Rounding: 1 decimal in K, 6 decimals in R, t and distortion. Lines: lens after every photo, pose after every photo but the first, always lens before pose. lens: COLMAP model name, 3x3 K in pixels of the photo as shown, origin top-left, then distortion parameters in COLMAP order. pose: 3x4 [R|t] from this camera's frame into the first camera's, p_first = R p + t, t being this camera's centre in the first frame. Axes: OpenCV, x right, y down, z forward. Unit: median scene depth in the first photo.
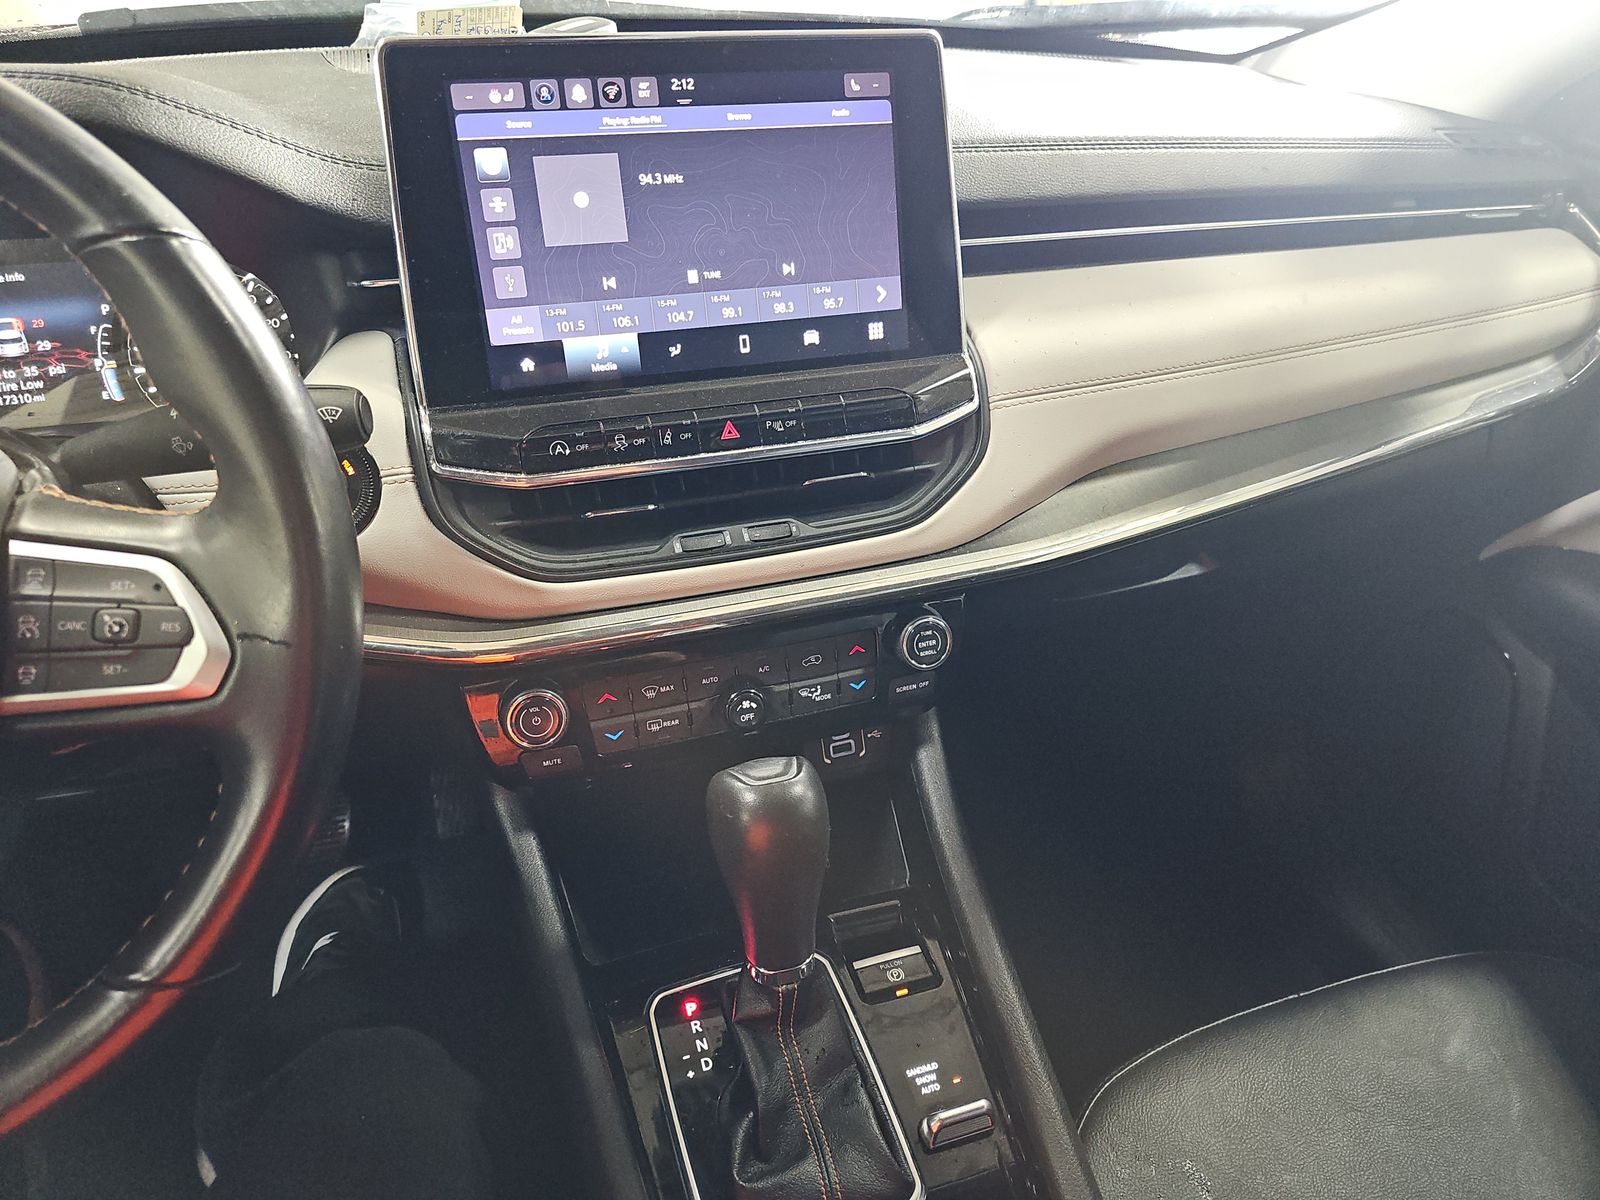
lens RADIAL K [[1060.6, 0, 800.0], [0, 1060.6, 600.0], [0, 0, 1]] dist [0.037343, -0.050064]
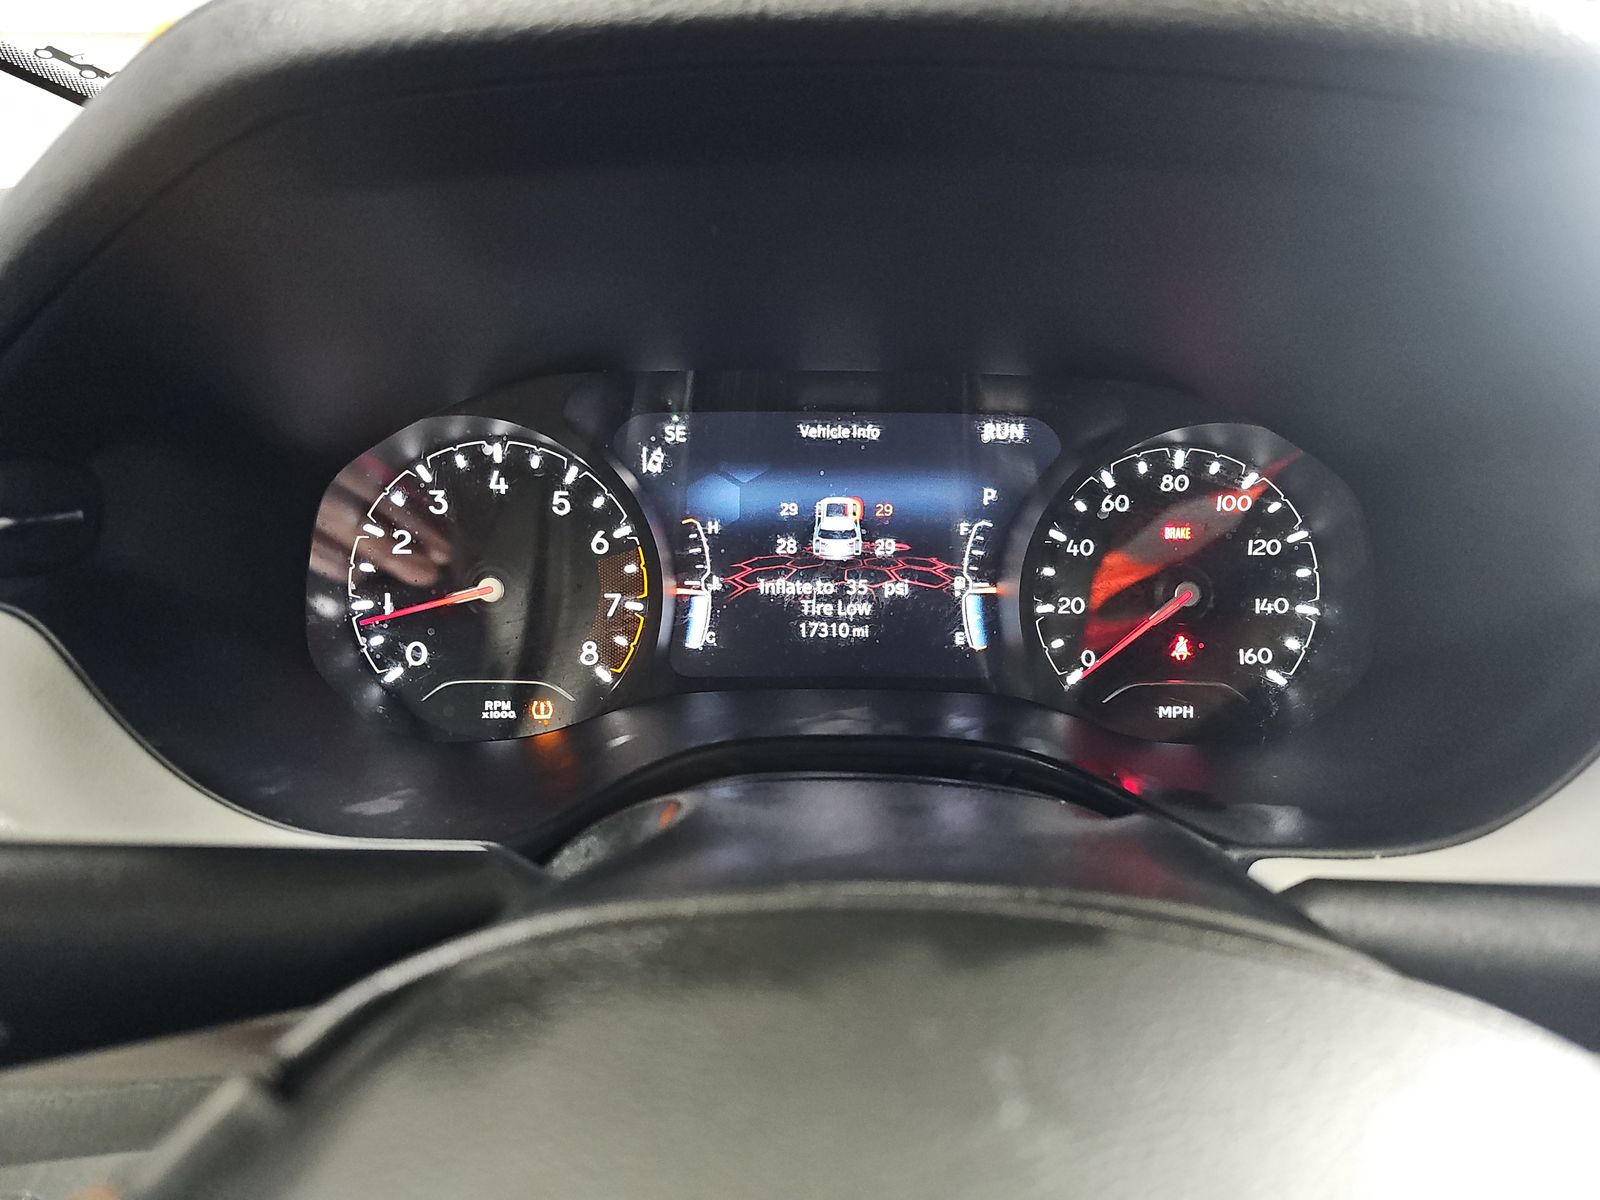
lens RADIAL K [[1060.6, 0, 800.0], [0, 1060.6, 600.0], [0, 0, 1]] dist [0.037343, -0.050064]
pose [[0.953645, 0.124729, -0.273868, -0.657451], [-0.163078, 0.979045, -0.121968, -0.145151], [0.252917, 0.160976, 0.954002, 0.480053]]
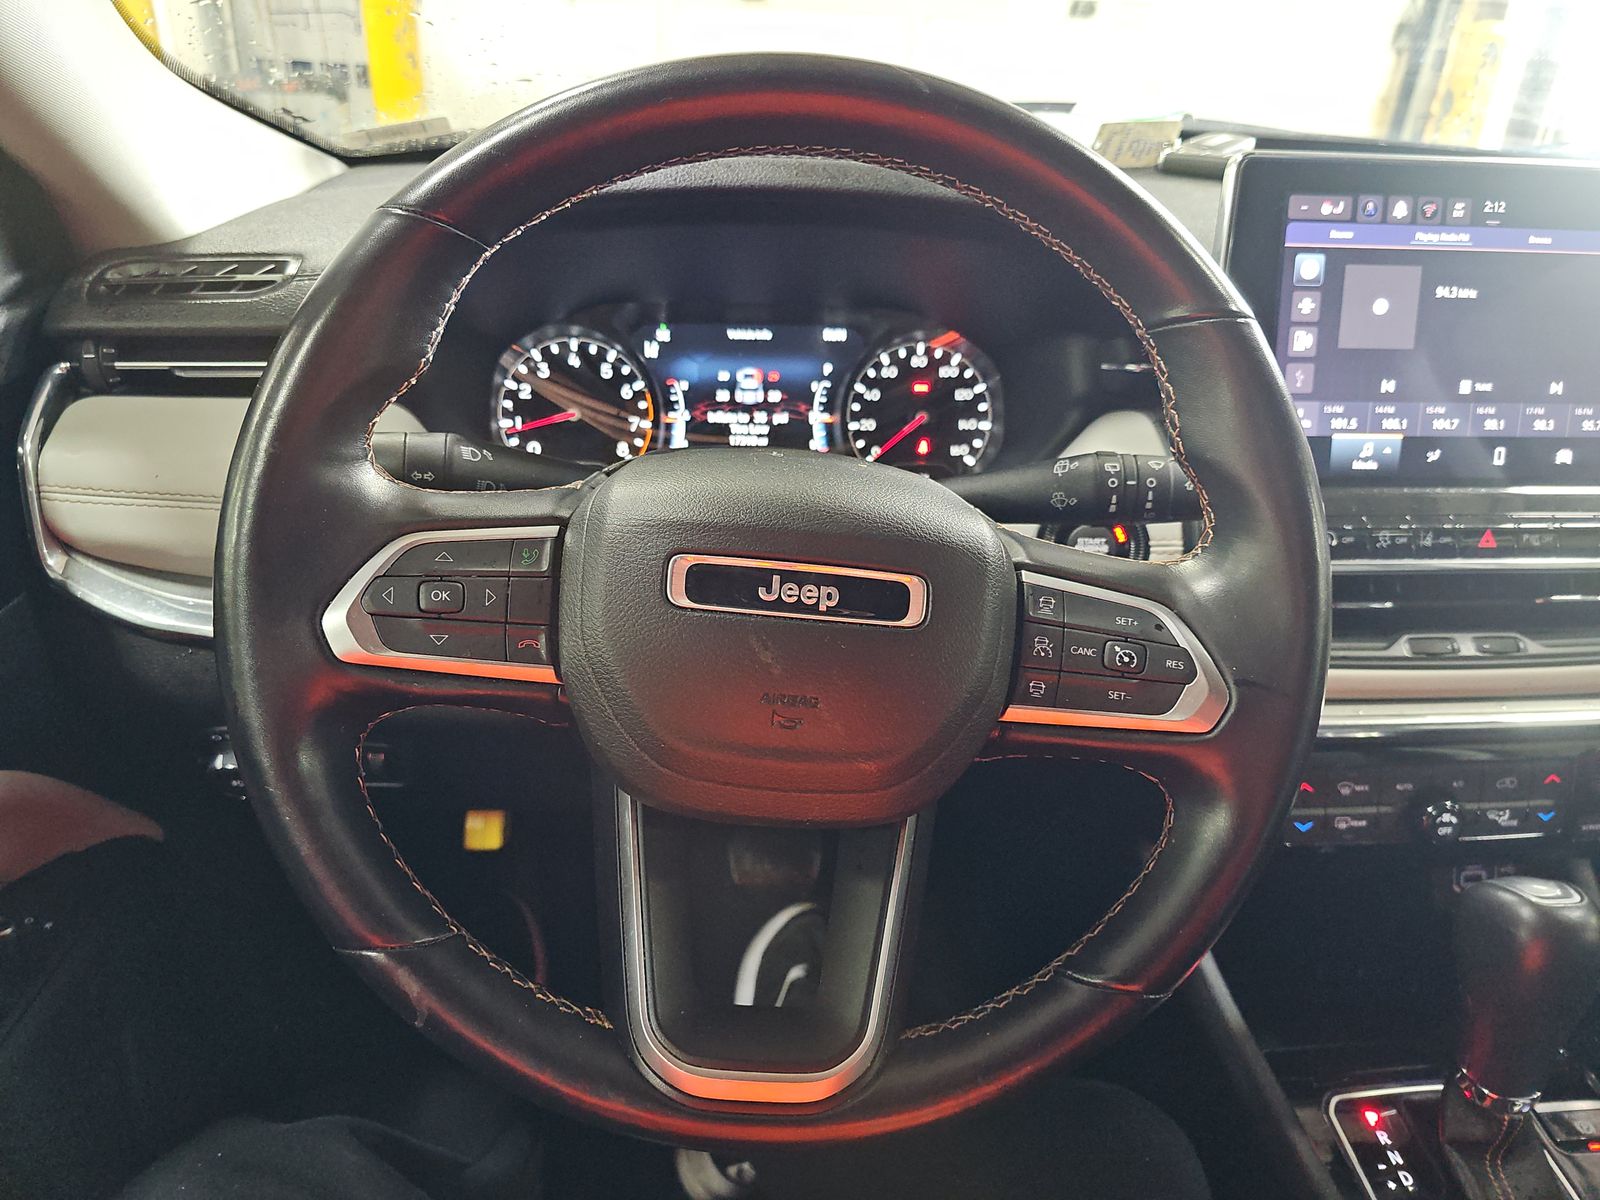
lens RADIAL K [[1060.6, 0, 800.0], [0, 1060.6, 600.0], [0, 0, 1]] dist [0.037343, -0.050064]
pose [[0.973558, 0.126046, -0.190518, -0.491089], [-0.142108, 0.987149, -0.073084, 0.060435], [0.178858, 0.098226, 0.978959, -0.089476]]
